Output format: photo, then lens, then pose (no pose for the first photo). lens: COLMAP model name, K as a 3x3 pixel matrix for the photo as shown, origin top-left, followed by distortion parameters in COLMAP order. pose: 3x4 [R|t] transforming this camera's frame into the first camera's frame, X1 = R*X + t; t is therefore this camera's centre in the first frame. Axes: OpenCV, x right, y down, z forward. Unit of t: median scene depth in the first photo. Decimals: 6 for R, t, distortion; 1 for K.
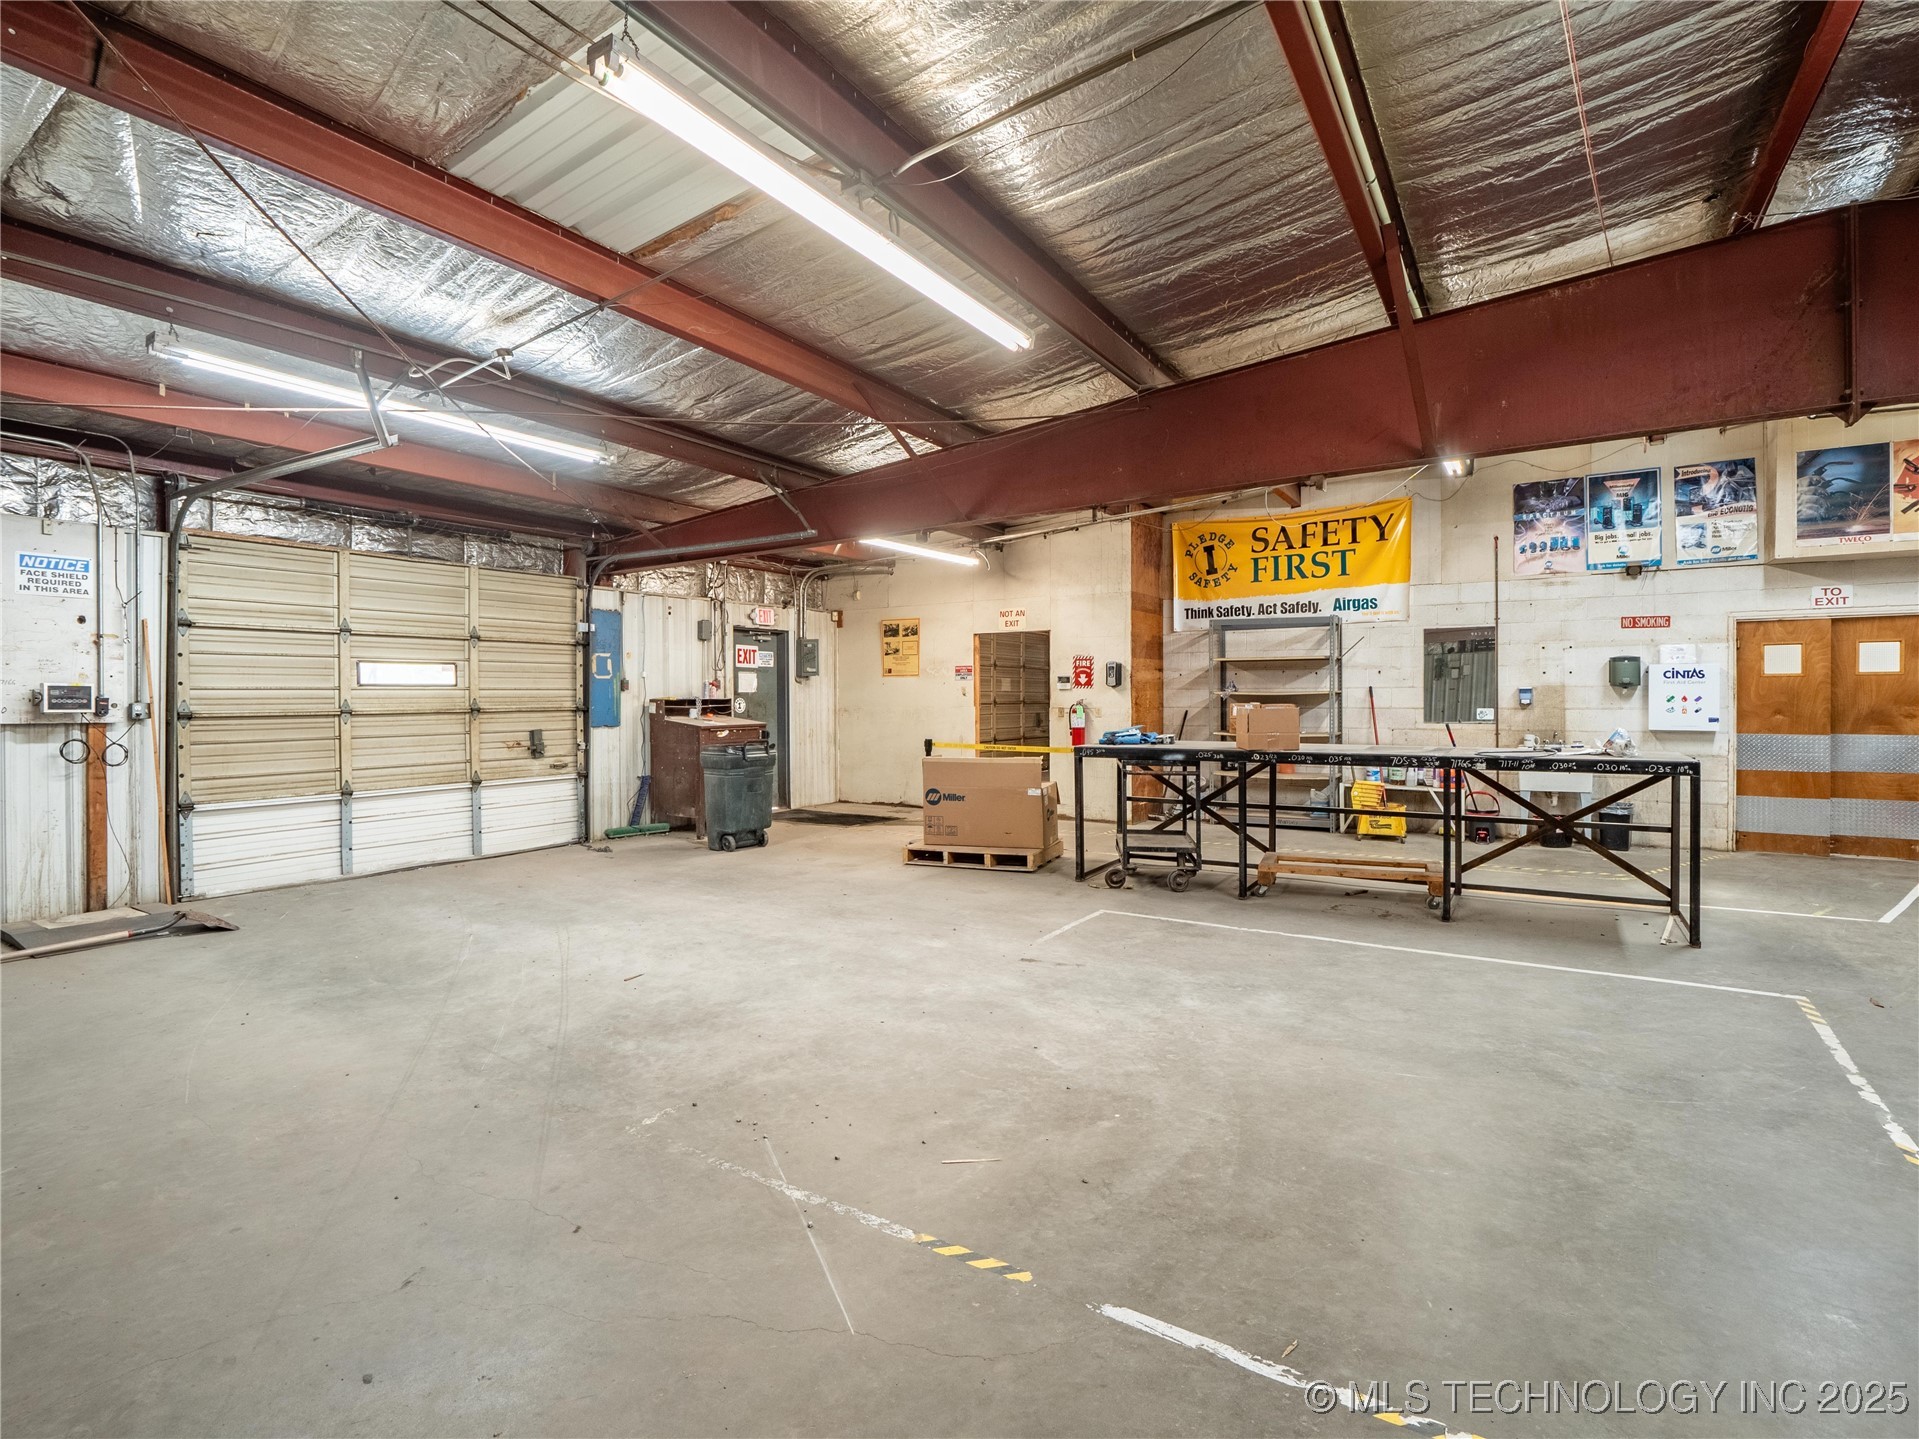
lens RADIAL K [[936.3, 0, 958.0], [0, 936.3, 705.3], [0, 0, 1]] dist [-0.008539, -0.003845]
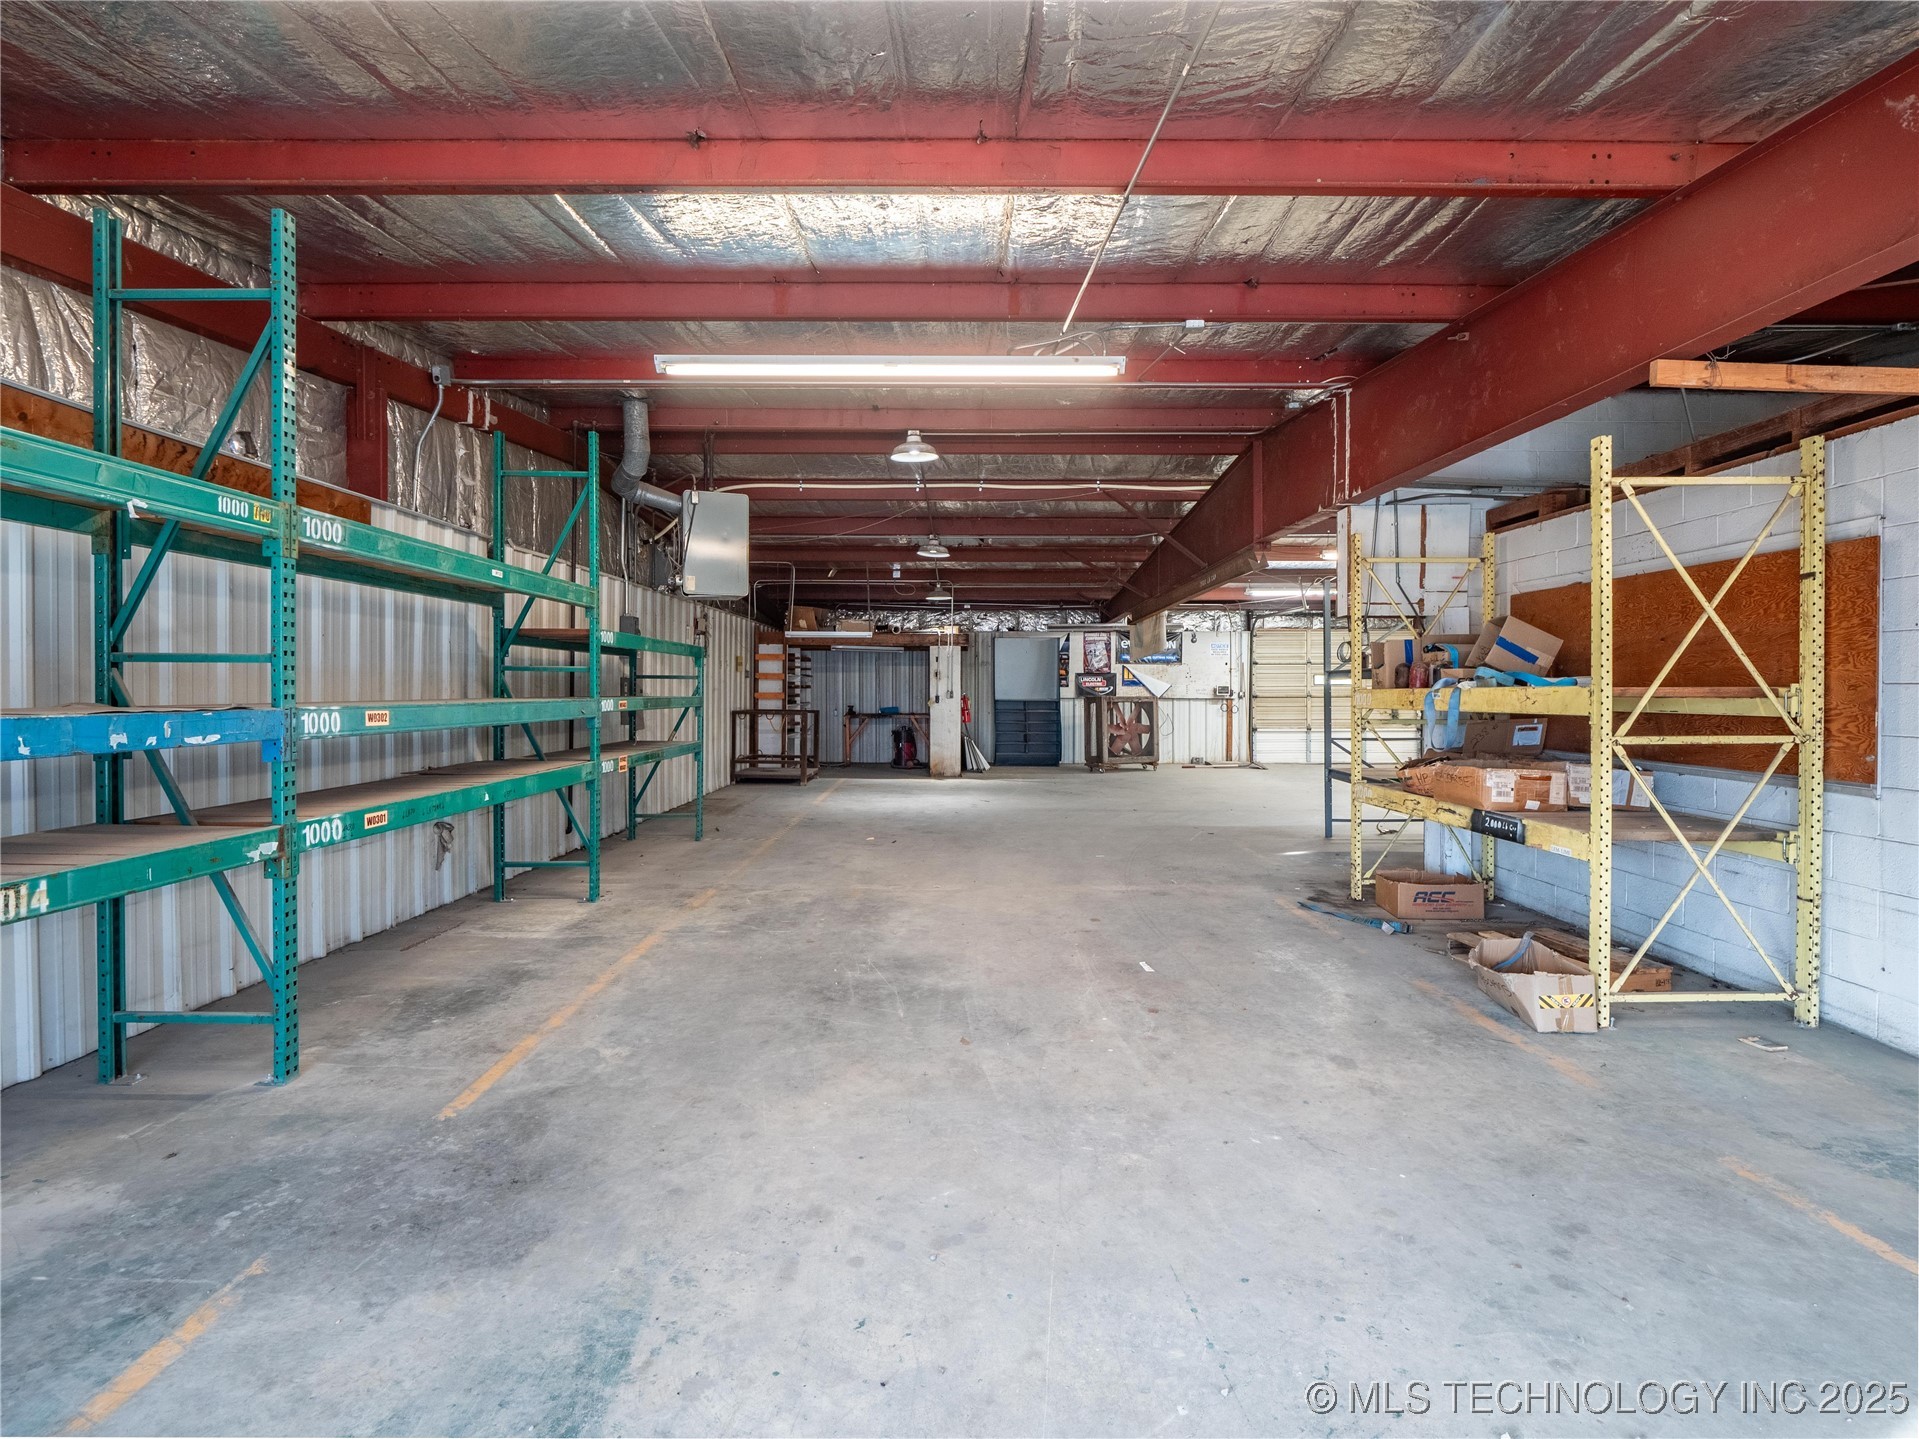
lens RADIAL K [[936.3, 0, 958.7], [0, 936.3, 707.5], [0, 0, 1]] dist [-0.008539, -0.003845]
pose [[0.526061, 0.019382, -0.850226, 0.861642], [-0.007972, 0.999809, 0.017859, 0.001366], [0.850410, -0.002617, 0.526115, -0.976282]]
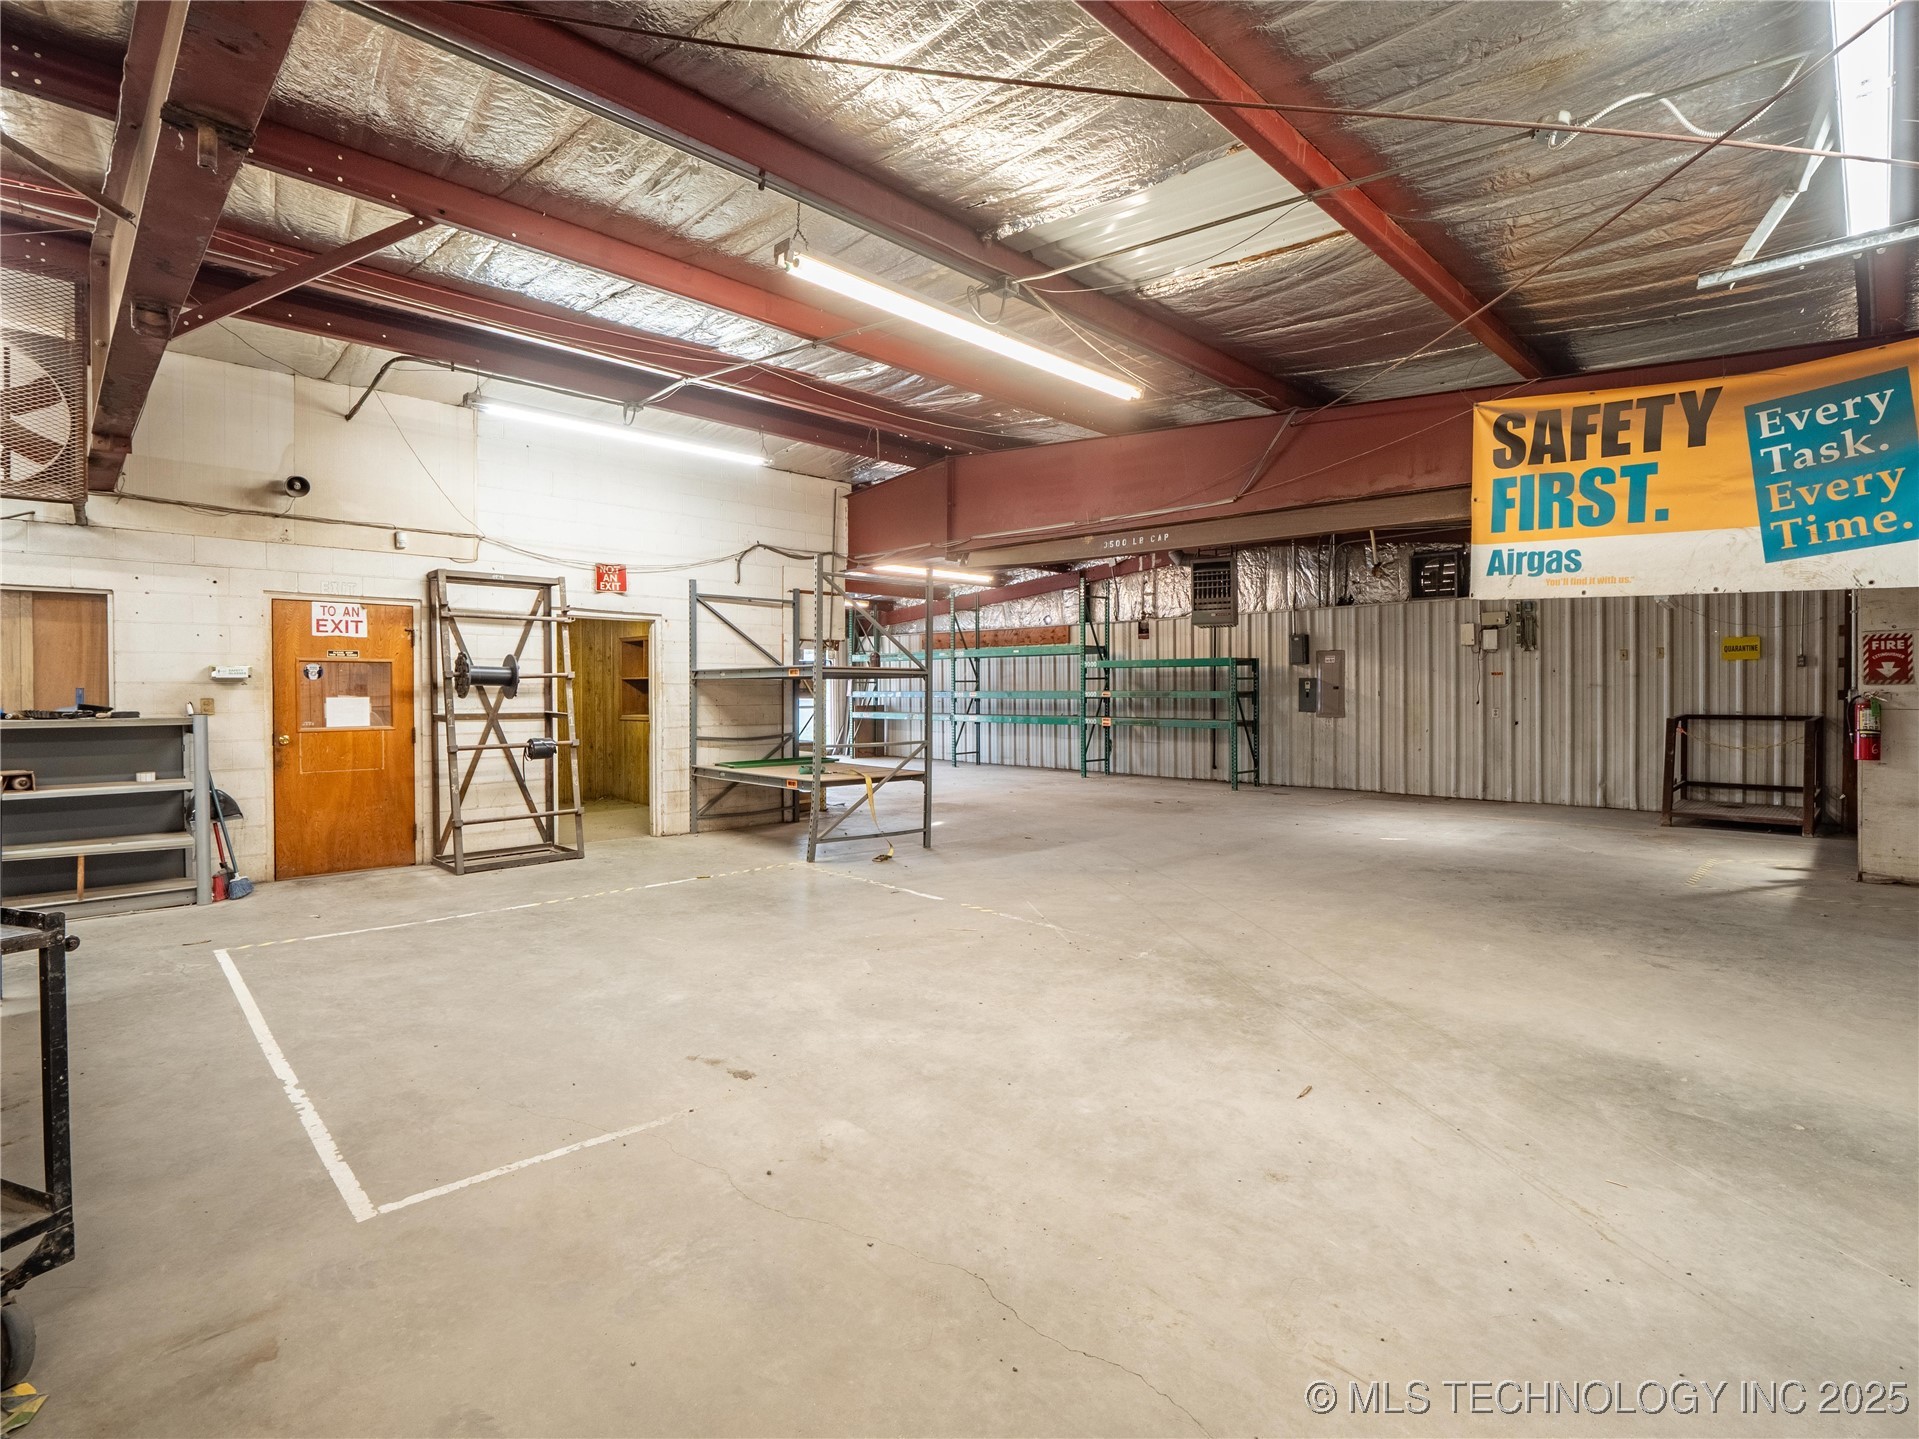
lens RADIAL K [[936.3, 0, 959.9], [0, 936.3, 696.8], [0, 0, 1]] dist [-0.008539, -0.003845]
pose [[-0.974112, 0.004917, 0.226014, -0.150889], [0.008687, 0.999839, 0.015688, -0.010760], [-0.225901, 0.017246, -0.973998, 1.027771]]
